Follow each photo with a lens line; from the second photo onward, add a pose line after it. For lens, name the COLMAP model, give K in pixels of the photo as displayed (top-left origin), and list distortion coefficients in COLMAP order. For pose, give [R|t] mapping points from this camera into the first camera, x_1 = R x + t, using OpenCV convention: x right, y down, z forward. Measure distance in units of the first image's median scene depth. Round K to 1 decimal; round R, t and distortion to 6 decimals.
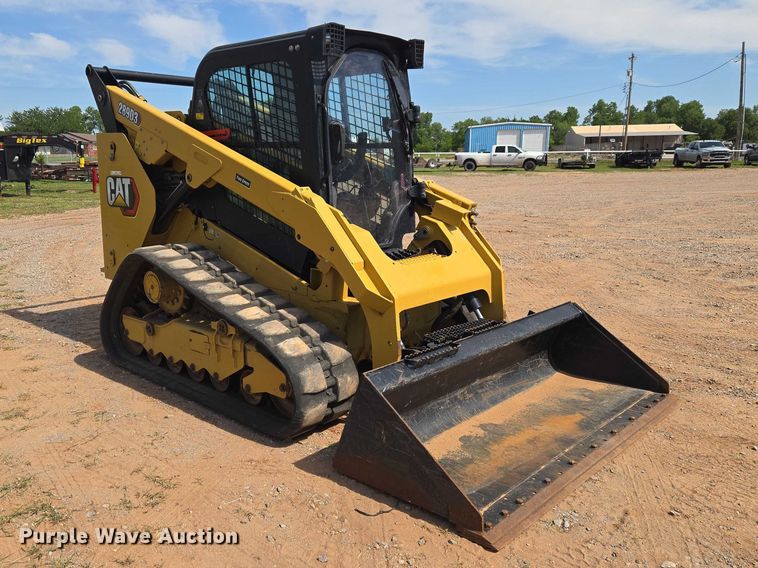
lens RADIAL K [[644.8, 0, 324.1], [0, 644.8, 265.3], [0, 0, 1]] dist [0.114551, -0.143024]
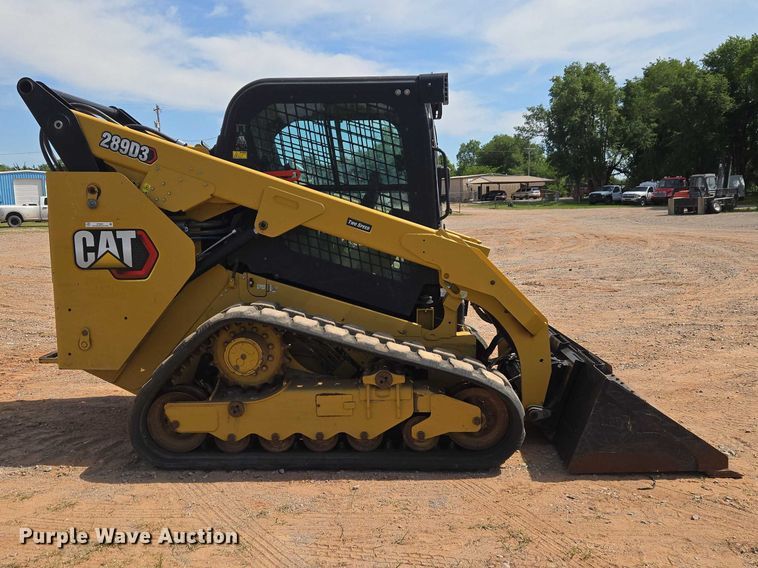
lens RADIAL K [[707.5, 0, 377.3], [0, 707.5, 297.0], [0, 0, 1]] dist [0.134613, -0.217320]
pose [[0.737248, -0.095664, 0.668815, -0.775934], [0.125248, 0.992118, 0.003845, -0.025602], [-0.663912, 0.080933, 0.743419, 0.210211]]
